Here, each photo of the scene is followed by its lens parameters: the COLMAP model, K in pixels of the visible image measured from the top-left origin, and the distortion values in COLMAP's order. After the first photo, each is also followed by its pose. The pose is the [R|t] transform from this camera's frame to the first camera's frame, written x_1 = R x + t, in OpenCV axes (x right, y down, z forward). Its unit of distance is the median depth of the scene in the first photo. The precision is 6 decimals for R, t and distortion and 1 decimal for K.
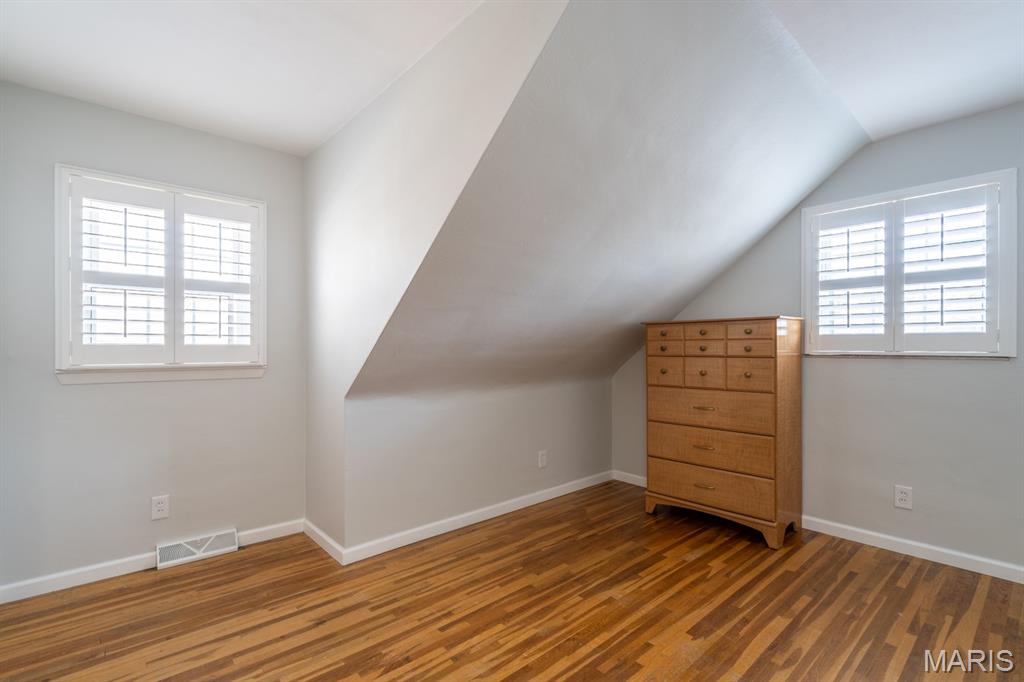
lens RADIAL K [[470.2, 0, 512.2], [0, 470.2, 344.3], [0, 0, 1]] dist [-0.000984, 0.001056]
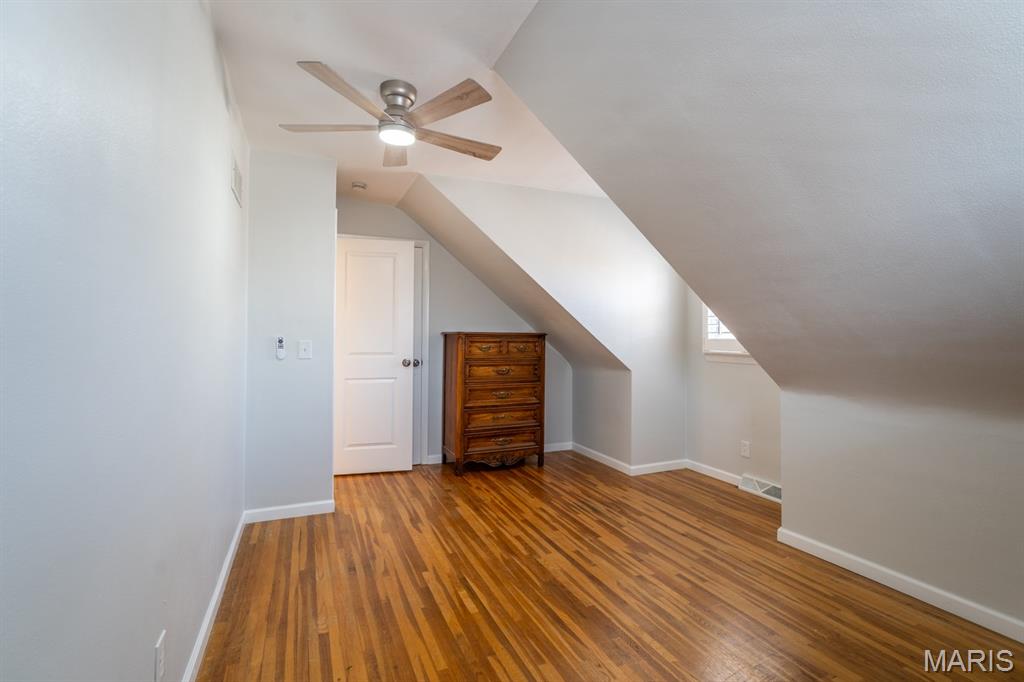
lens RADIAL K [[470.2, 0, 512.4], [0, 470.2, 336.4], [0, 0, 1]] dist [-0.000984, 0.001056]
pose [[-0.298974, -0.004050, -0.954253, 0.981623], [0.001884, 0.999987, -0.004834, -0.003104], [0.954259, -0.003243, -0.298963, 0.824530]]
